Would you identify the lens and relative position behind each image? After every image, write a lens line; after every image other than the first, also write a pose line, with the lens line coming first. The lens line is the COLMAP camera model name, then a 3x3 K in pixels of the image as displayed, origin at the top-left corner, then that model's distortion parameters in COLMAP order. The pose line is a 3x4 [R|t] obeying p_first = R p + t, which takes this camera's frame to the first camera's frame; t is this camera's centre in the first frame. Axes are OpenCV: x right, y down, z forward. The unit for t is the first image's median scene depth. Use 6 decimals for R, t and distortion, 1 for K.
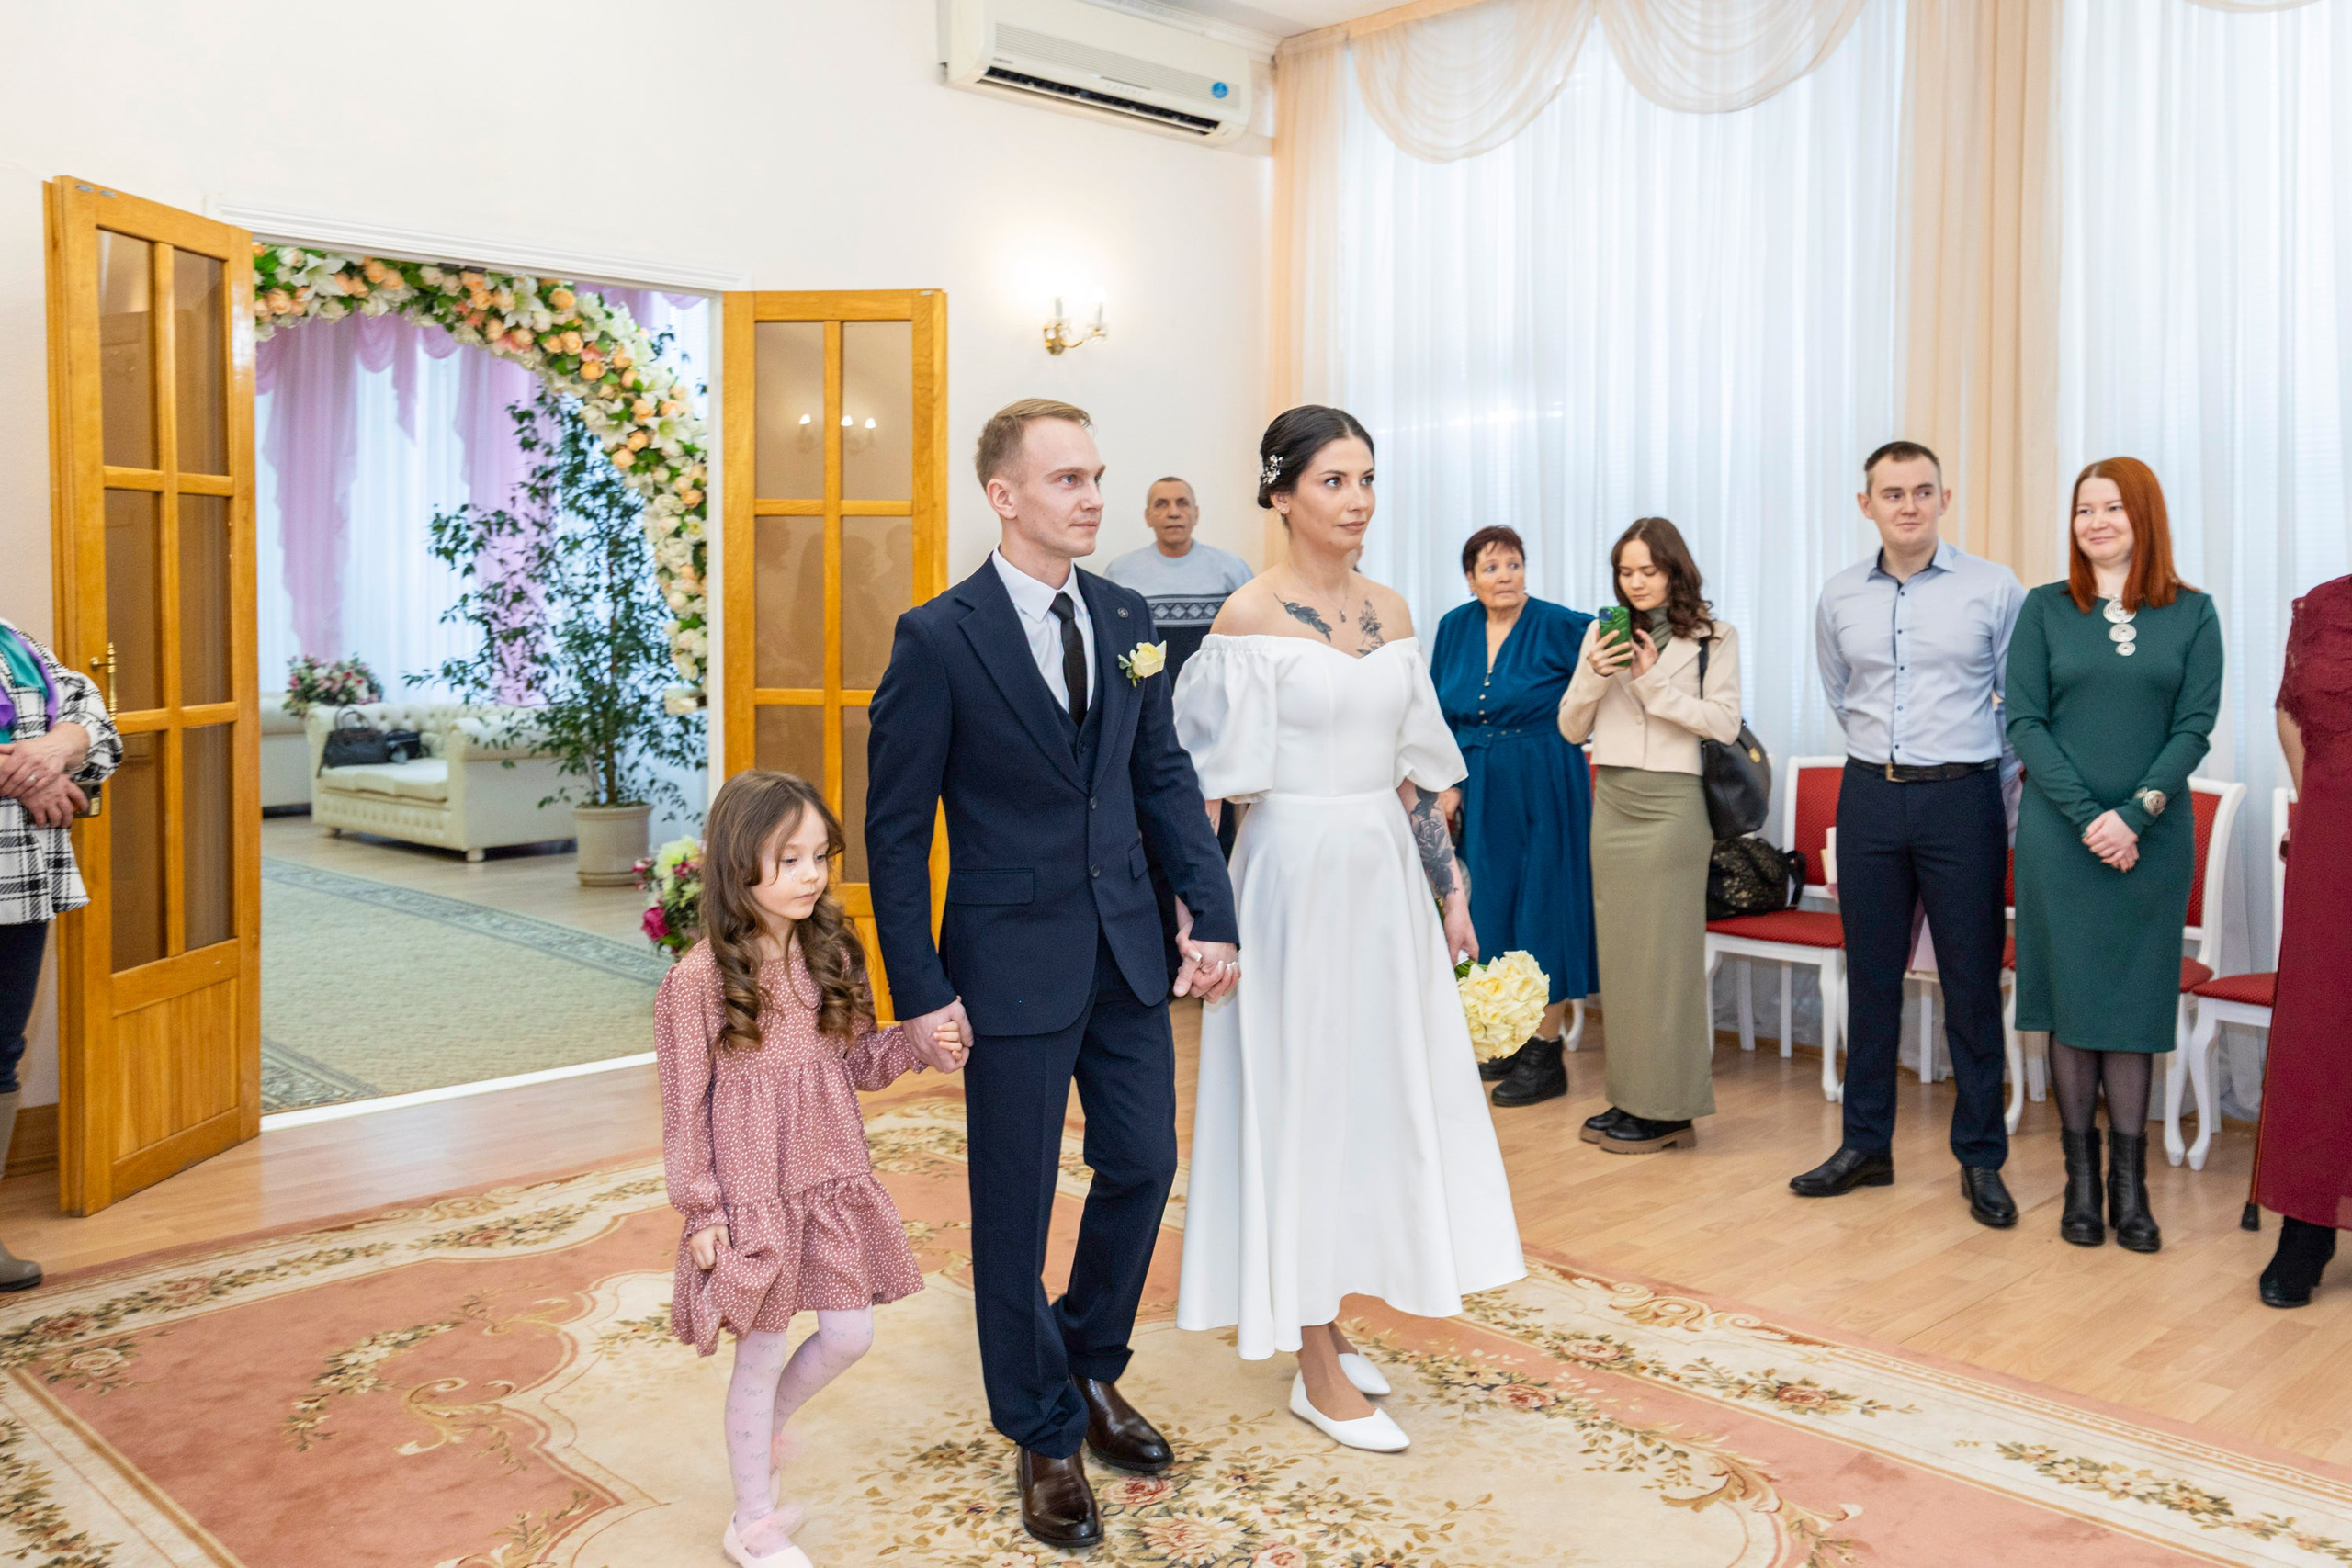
lens RADIAL K [[2020.4, 0, 1262.5], [0, 2020.4, 598.1], [0, 0, 1]] dist [-0.031542, 0.033922]
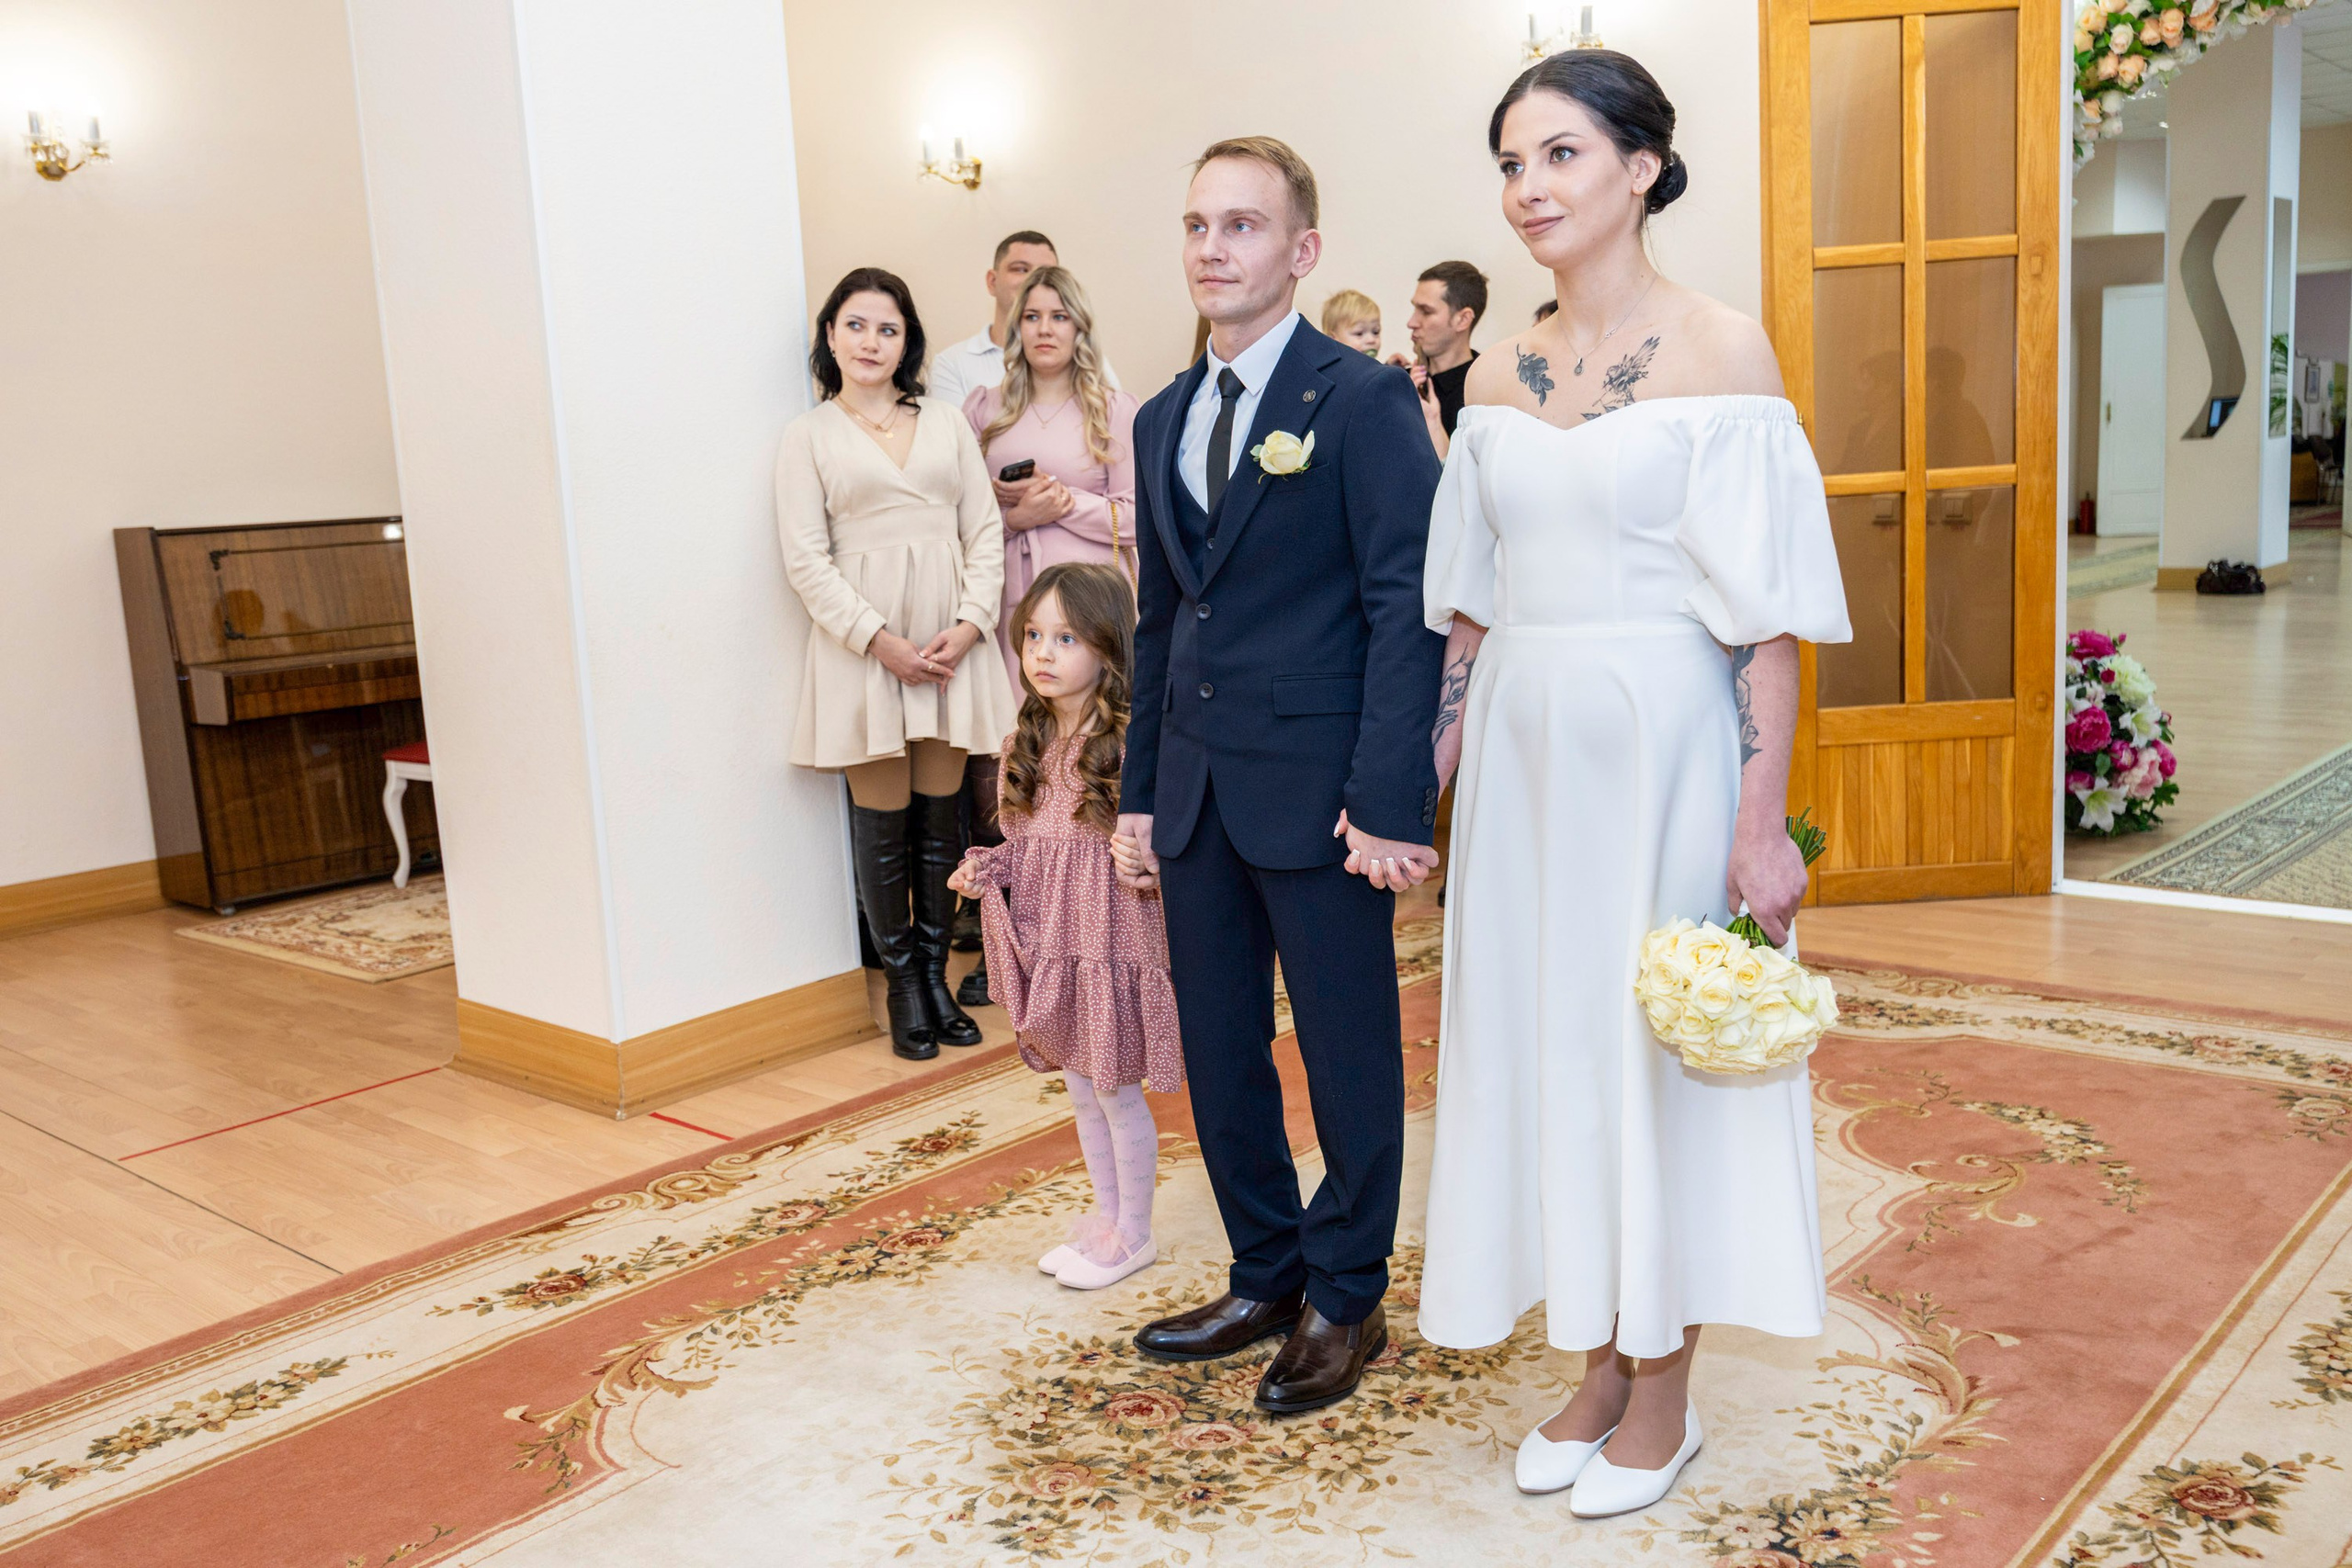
lens RADIAL K [[2010.3, 0, 1186.6], [0, 2010.3, 773.4], [0, 0, 1]] dist [0.005130, -0.002982]
pose [[0.055426, 0.158123, -0.985863, 0.384077], [0.057834, 0.985214, 0.161271, 0.014364], [0.996786, -0.065955, 0.045462, 0.429418]]
